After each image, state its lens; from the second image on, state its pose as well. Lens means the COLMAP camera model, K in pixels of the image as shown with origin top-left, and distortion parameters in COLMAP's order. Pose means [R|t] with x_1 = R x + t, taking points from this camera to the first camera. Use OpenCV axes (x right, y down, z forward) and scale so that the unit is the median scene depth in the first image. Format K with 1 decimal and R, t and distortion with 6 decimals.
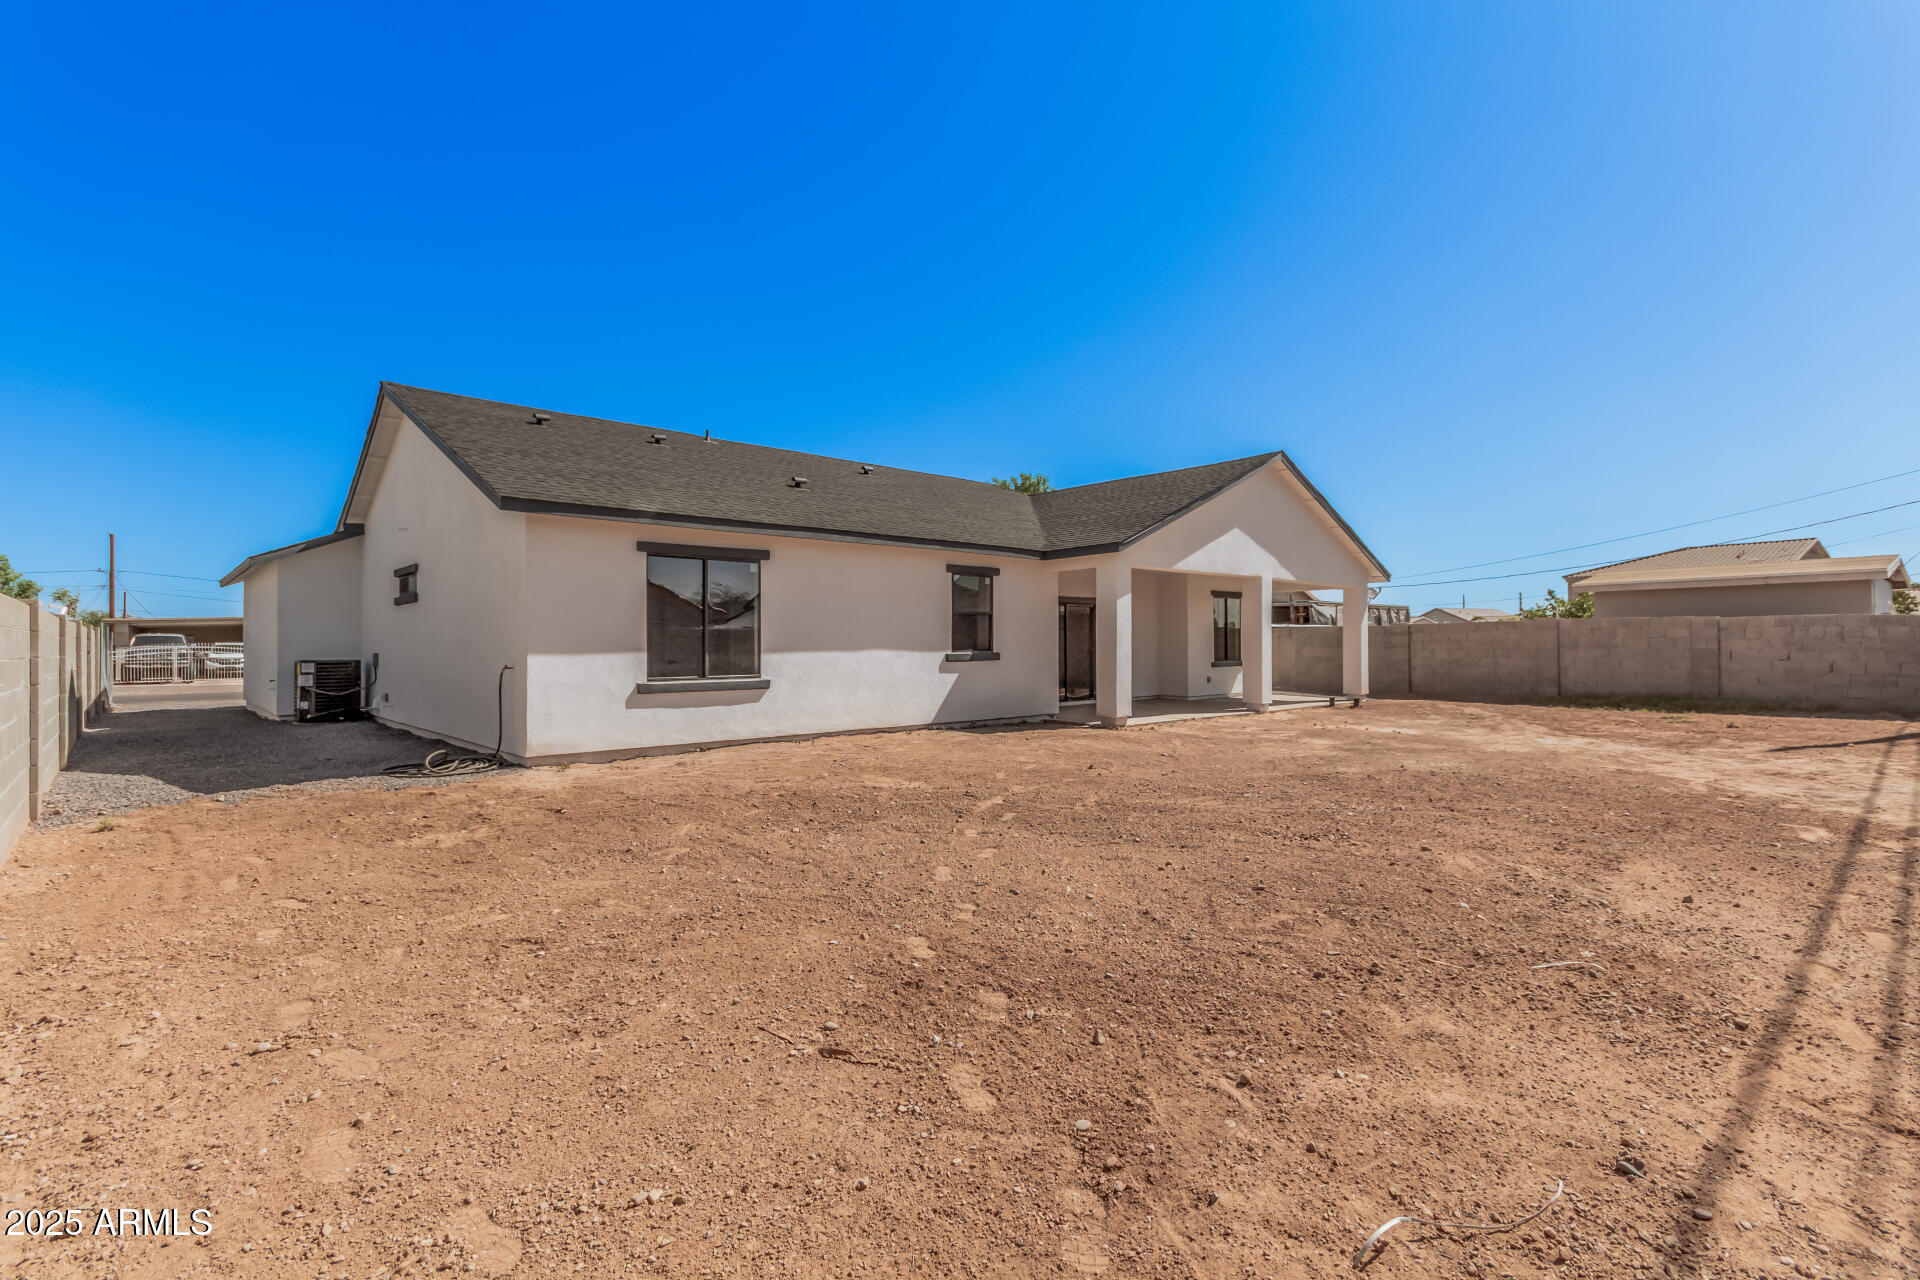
lens RADIAL K [[899.3, 0, 961.1], [0, 899.3, 641.1], [0, 0, 1]] dist [-0.003244, -0.000368]
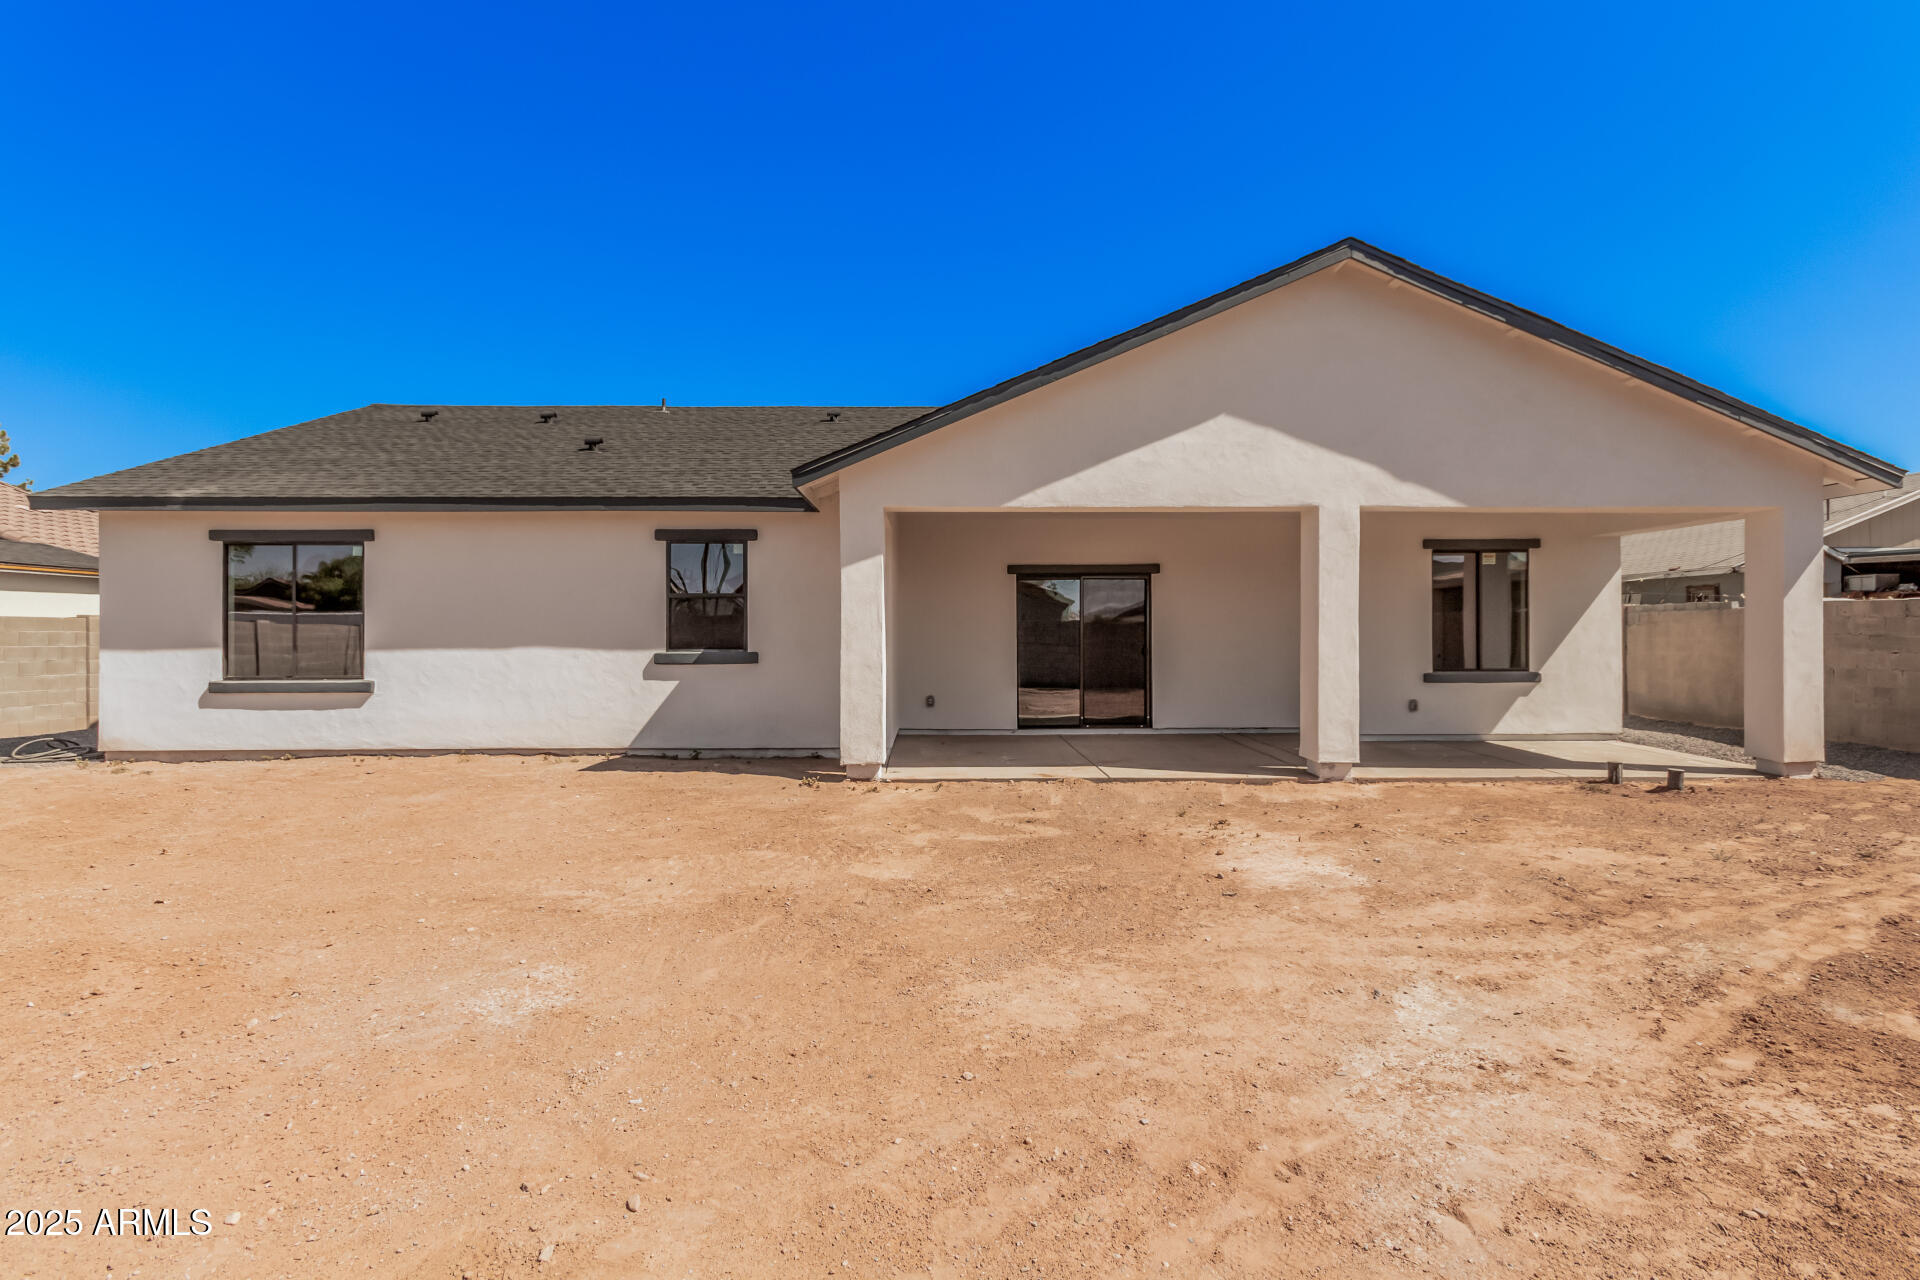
lens RADIAL K [[899.3, 0, 959.3], [0, 899.3, 635.8], [0, 0, 1]] dist [-0.003244, -0.000368]
pose [[0.747437, 0.002948, -0.664326, 0.649479], [0.001989, 0.999976, 0.006676, -0.004538], [0.664329, -0.006311, 0.747413, 0.625720]]
